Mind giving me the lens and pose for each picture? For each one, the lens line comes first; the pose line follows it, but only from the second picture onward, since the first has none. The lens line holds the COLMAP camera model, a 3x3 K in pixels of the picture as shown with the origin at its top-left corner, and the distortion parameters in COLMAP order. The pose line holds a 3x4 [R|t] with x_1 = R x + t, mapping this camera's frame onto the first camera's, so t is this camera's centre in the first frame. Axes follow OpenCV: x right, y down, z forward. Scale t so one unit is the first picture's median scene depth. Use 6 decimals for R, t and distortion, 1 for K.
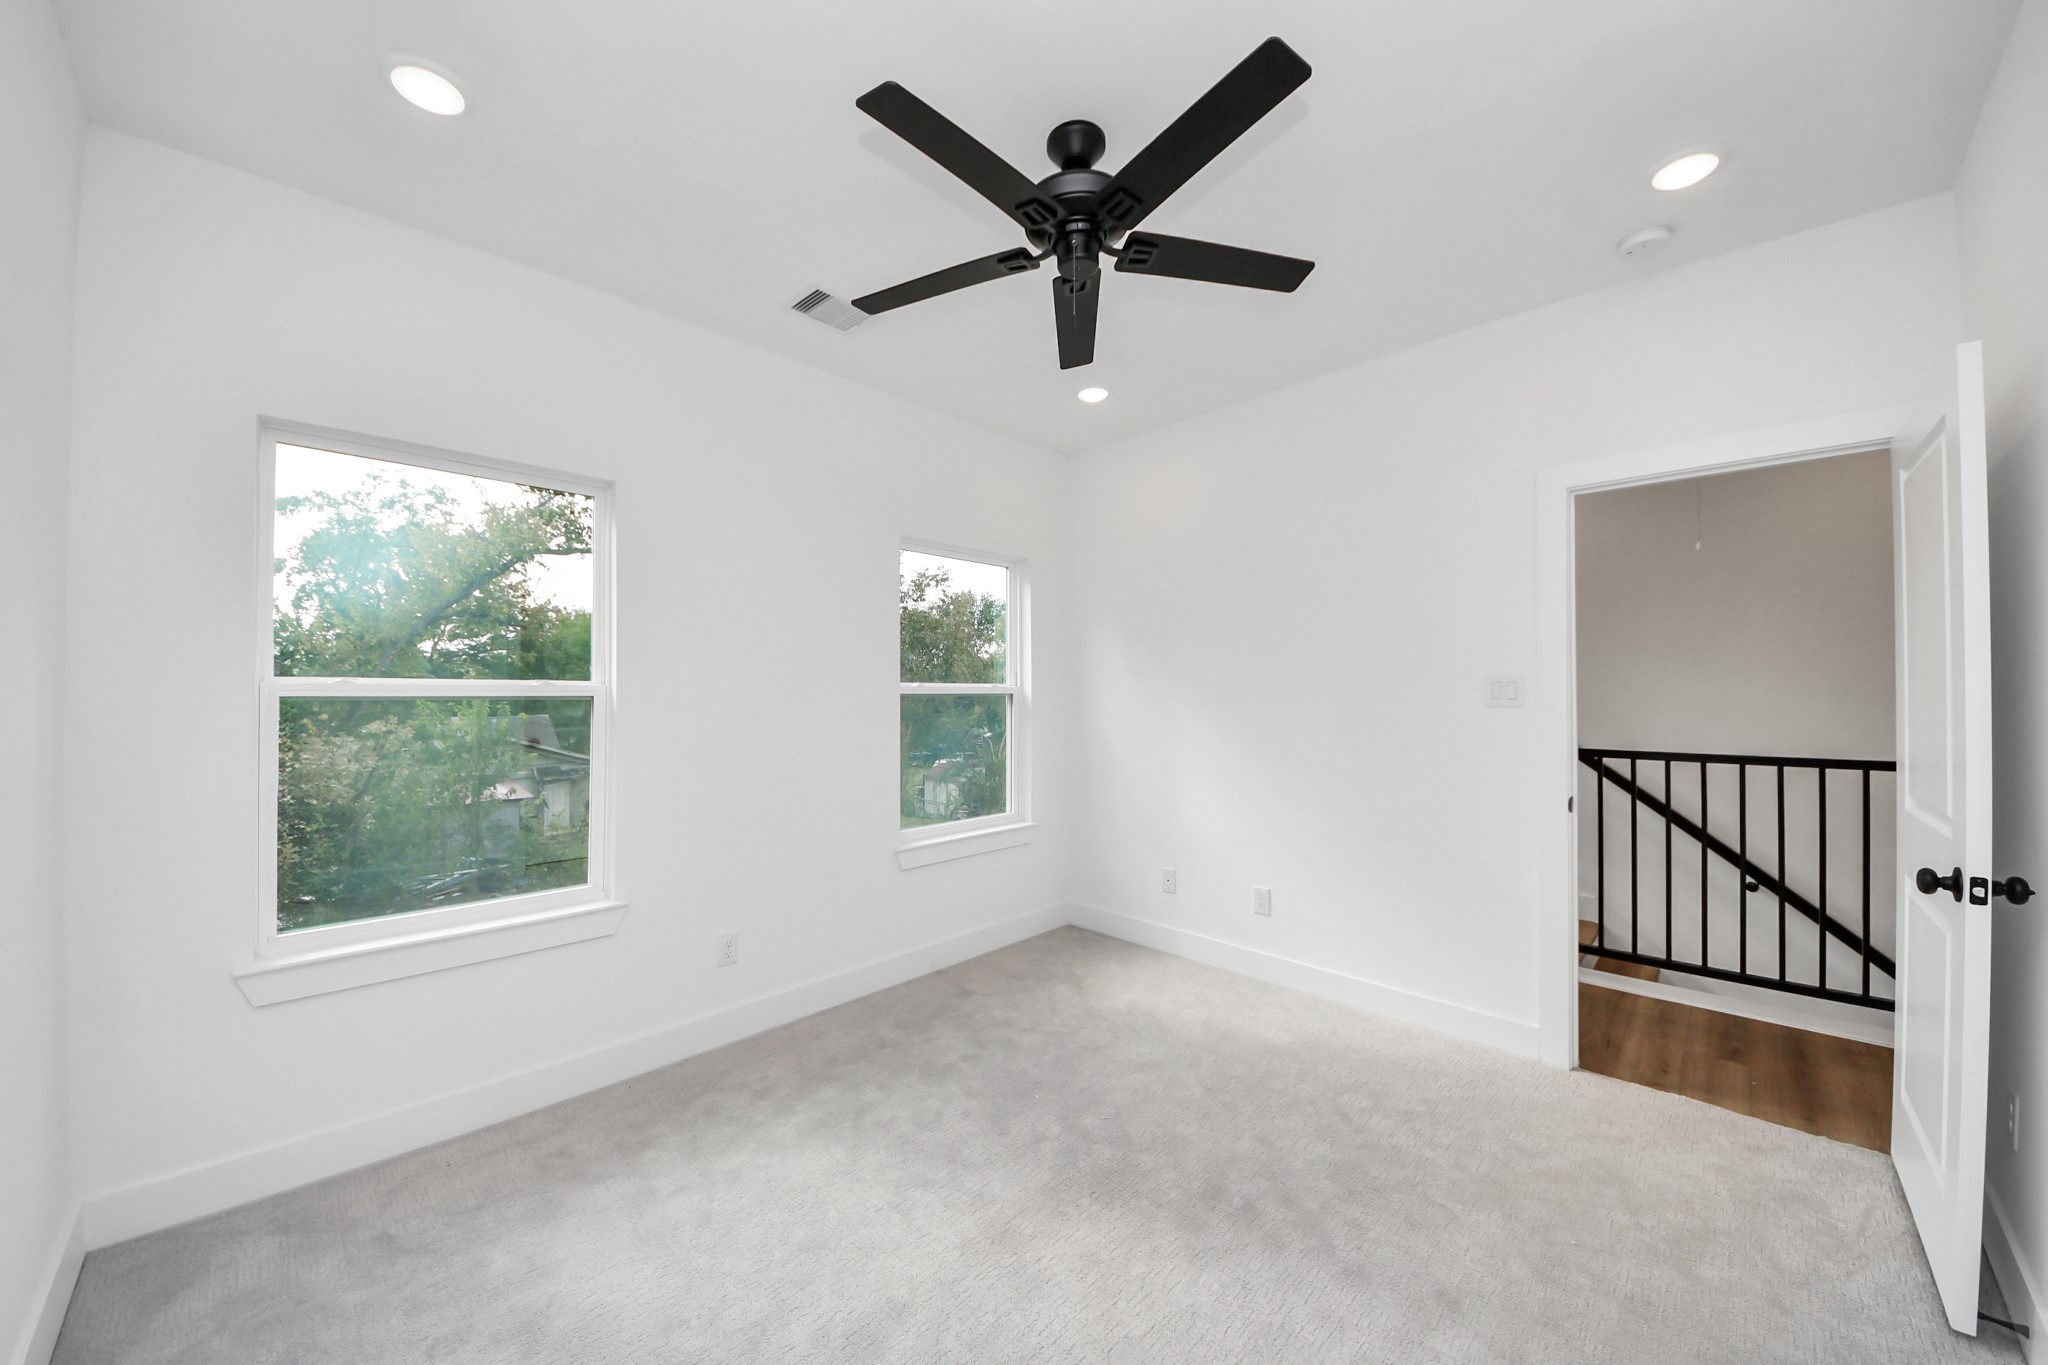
lens RADIAL K [[737.0, 0, 1024.0], [0, 737.0, 682.5], [0, 0, 1]] dist [-0.016916, -0.000021]
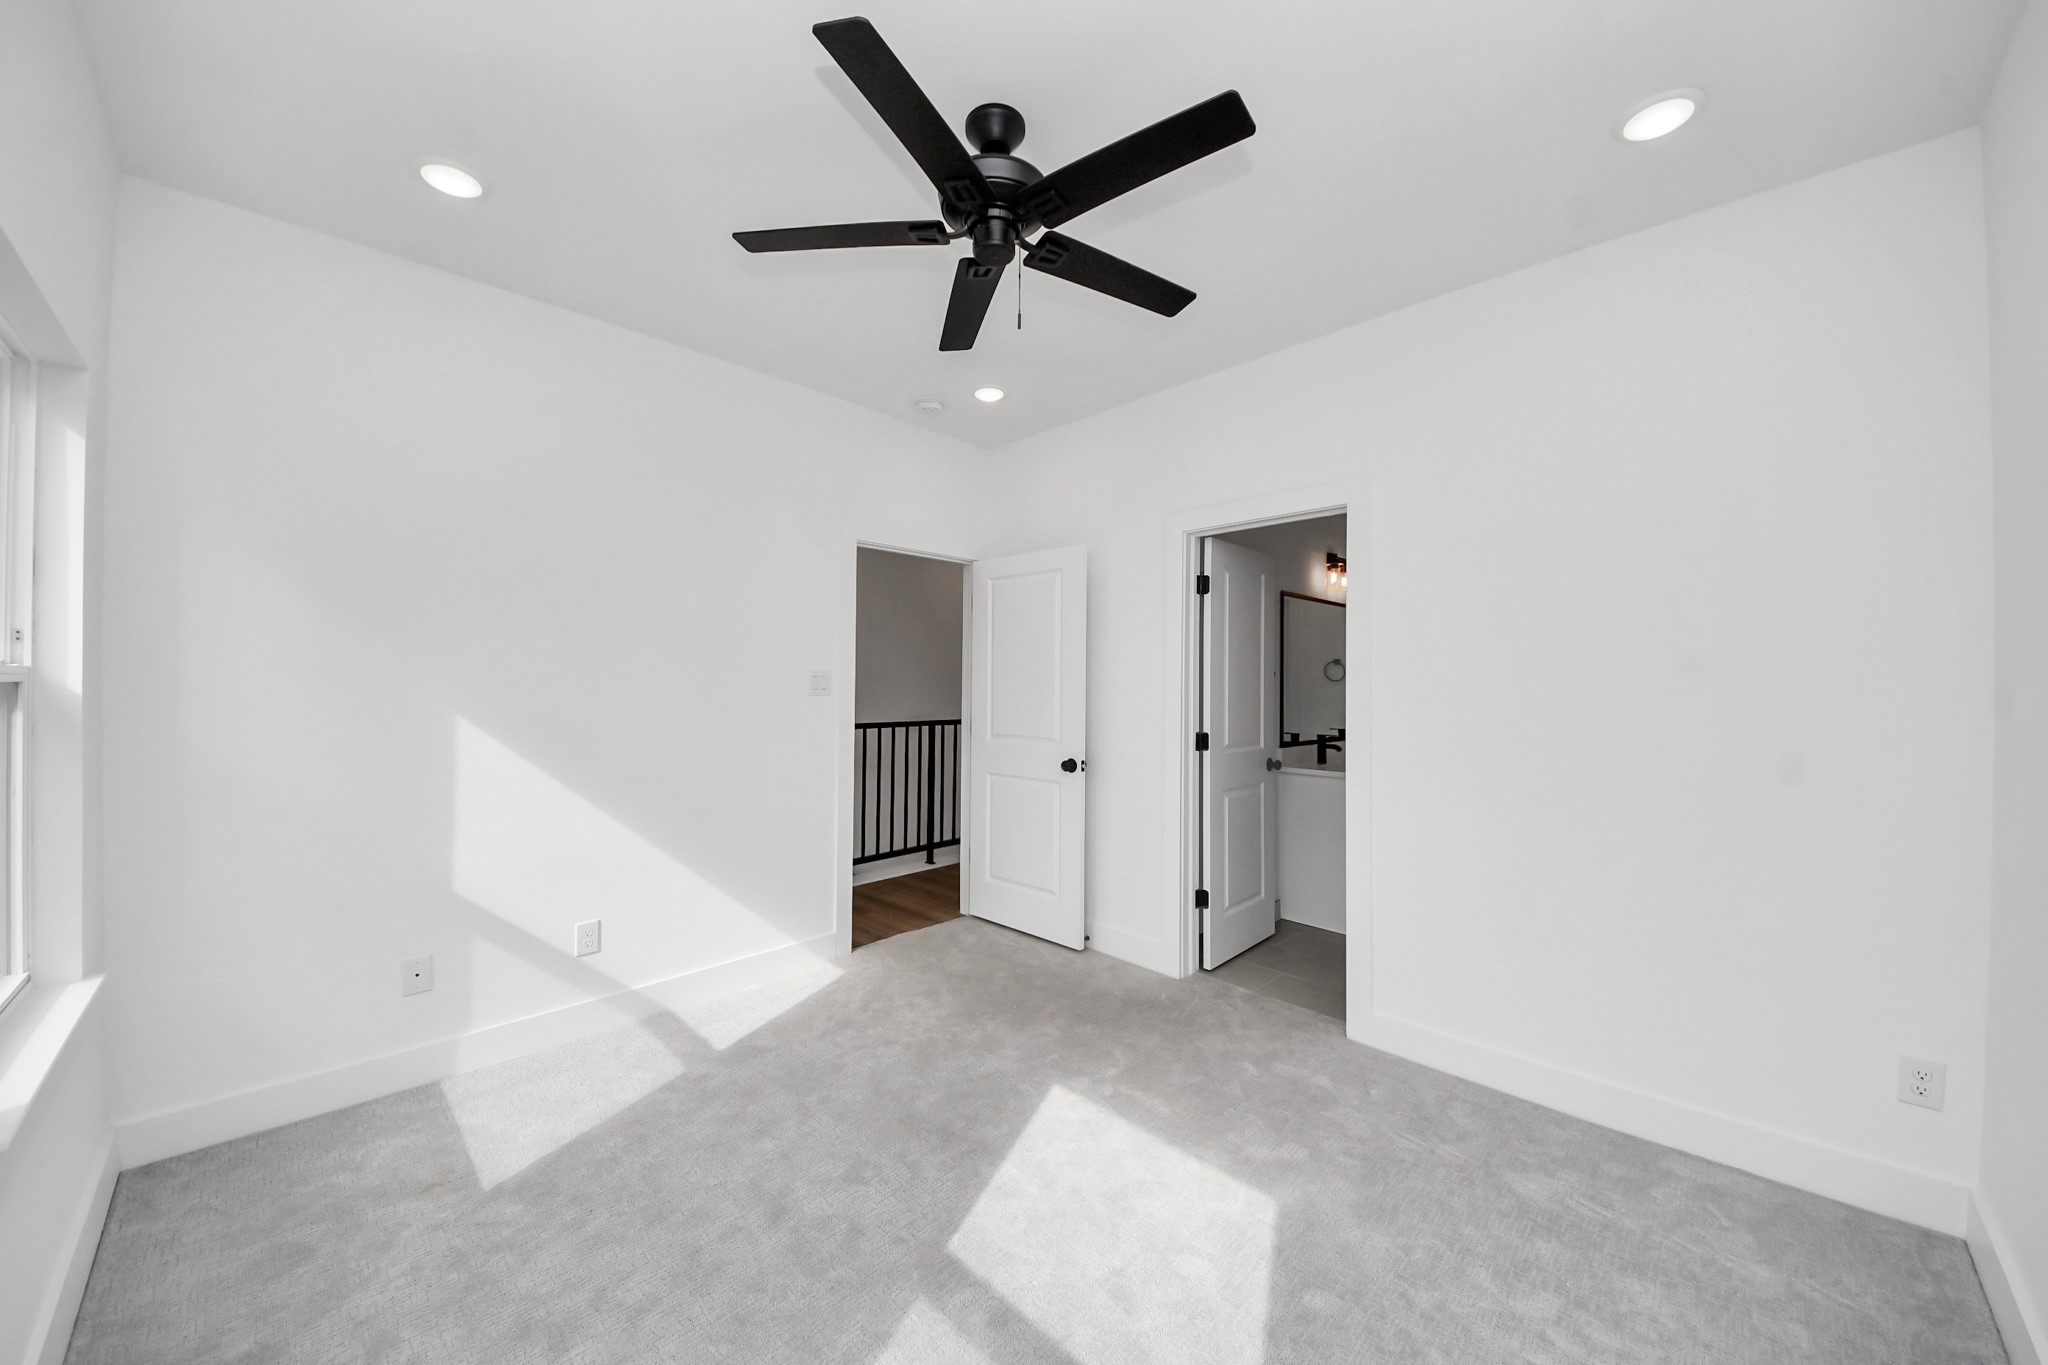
lens RADIAL K [[737.0, 0, 1024.0], [0, 737.0, 682.5], [0, 0, 1]] dist [-0.016916, -0.000021]
pose [[-0.028137, 0.001756, 0.999603, -0.783259], [-0.013274, 0.999910, -0.002130, 0.010529], [-0.999516, -0.013329, -0.028112, 0.831119]]
